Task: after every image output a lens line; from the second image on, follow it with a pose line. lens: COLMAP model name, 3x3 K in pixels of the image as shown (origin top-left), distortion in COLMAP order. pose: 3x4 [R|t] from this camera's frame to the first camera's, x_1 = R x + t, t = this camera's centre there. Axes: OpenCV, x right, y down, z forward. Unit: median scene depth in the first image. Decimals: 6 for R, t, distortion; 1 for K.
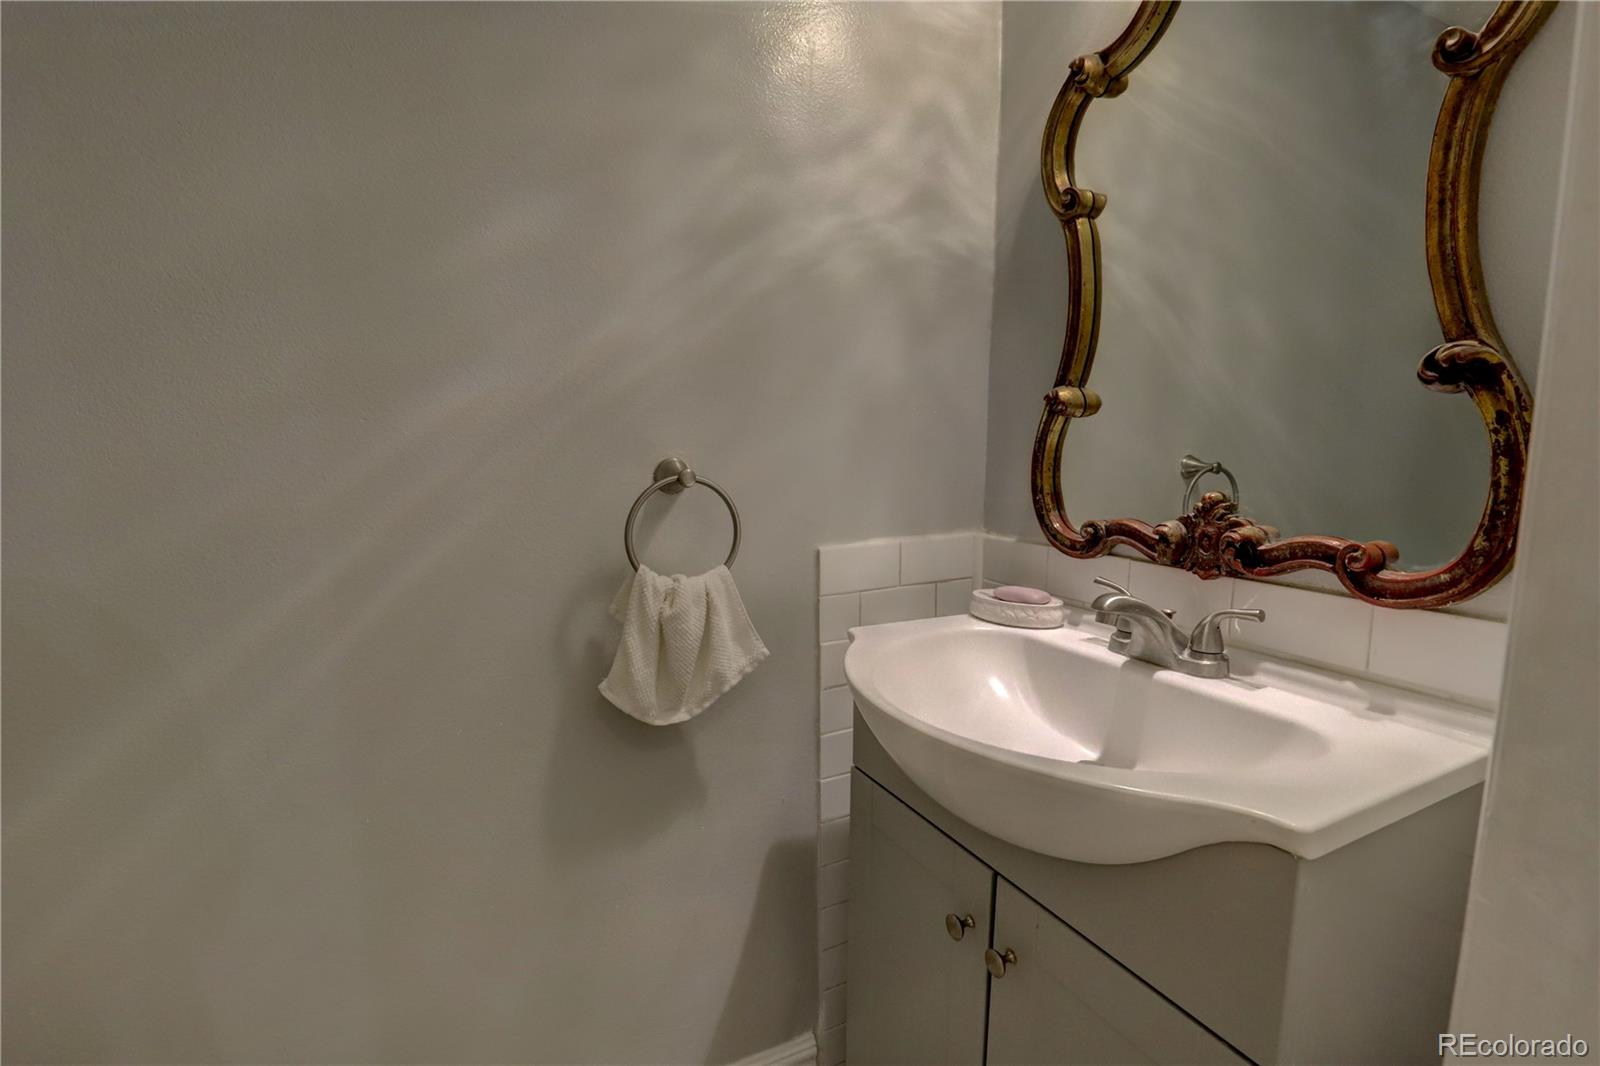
lens RADIAL K [[731.5, 0, 801.7], [0, 731.5, 528.7], [0, 0, 1]] dist [-0.040003, 0.008259]
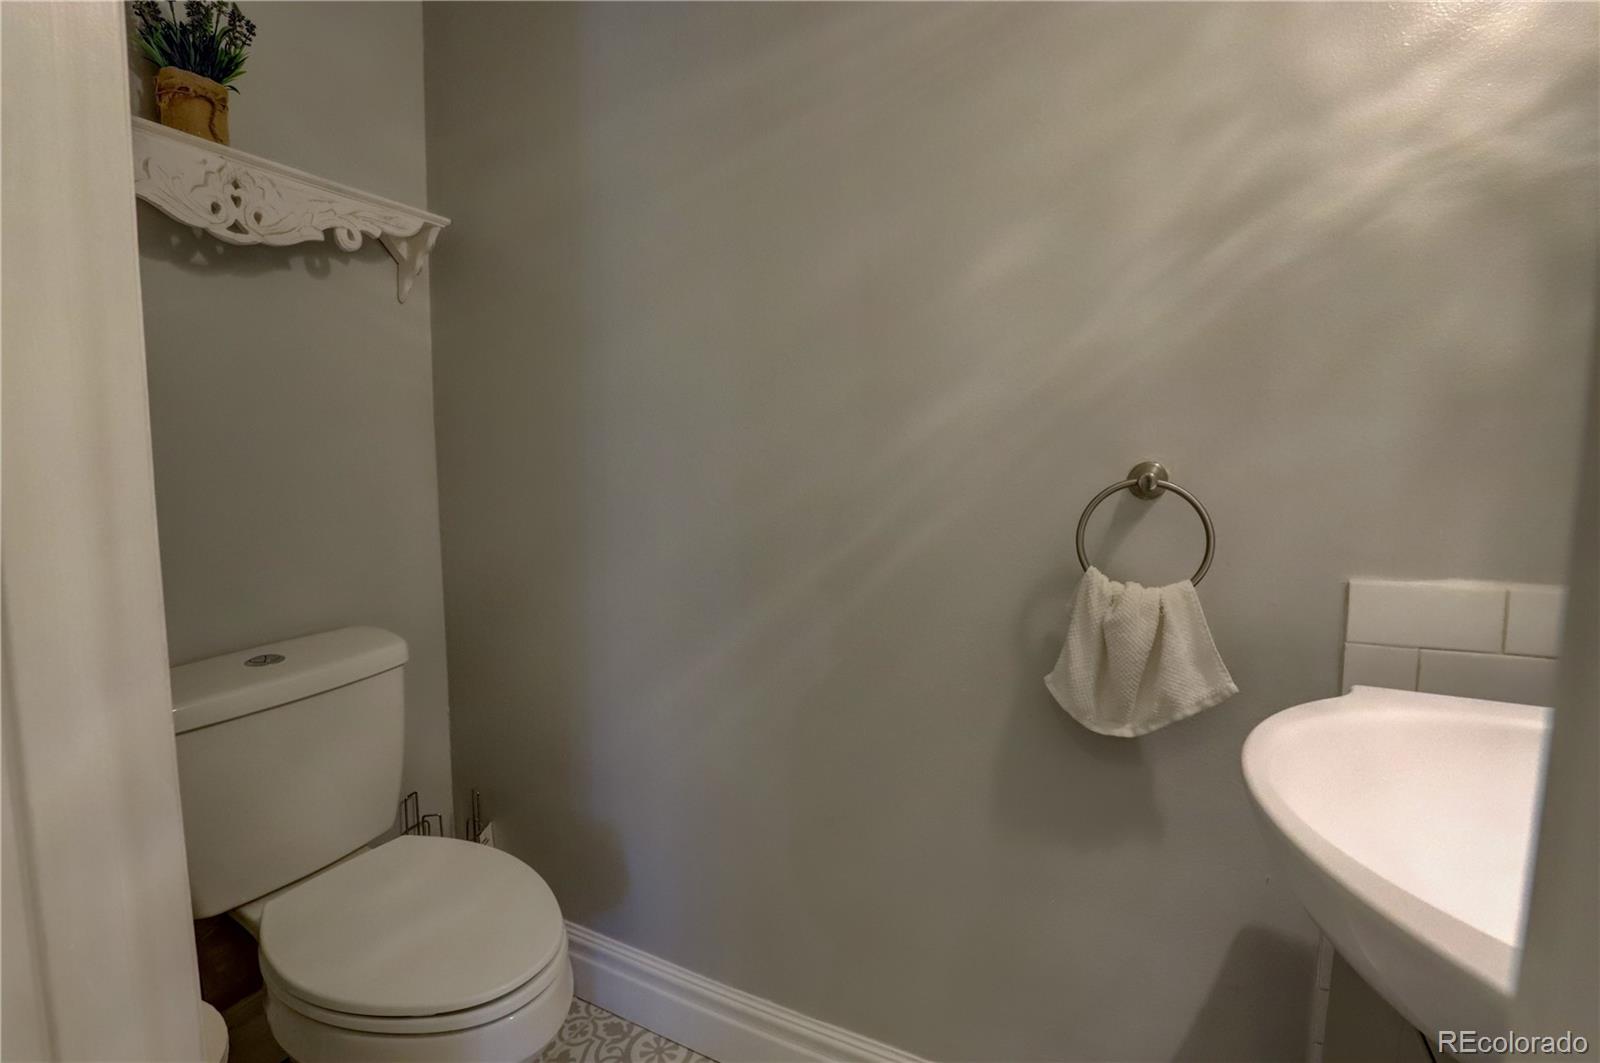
lens RADIAL K [[731.5, 0, 801.7], [0, 731.5, 527.2], [0, 0, 1]] dist [-0.040003, 0.008259]
pose [[0.593941, 0.076063, -0.800905, 0.321573], [-0.098019, 0.994946, 0.021802, 0.011921], [0.798515, 0.065555, 0.598395, 0.076491]]
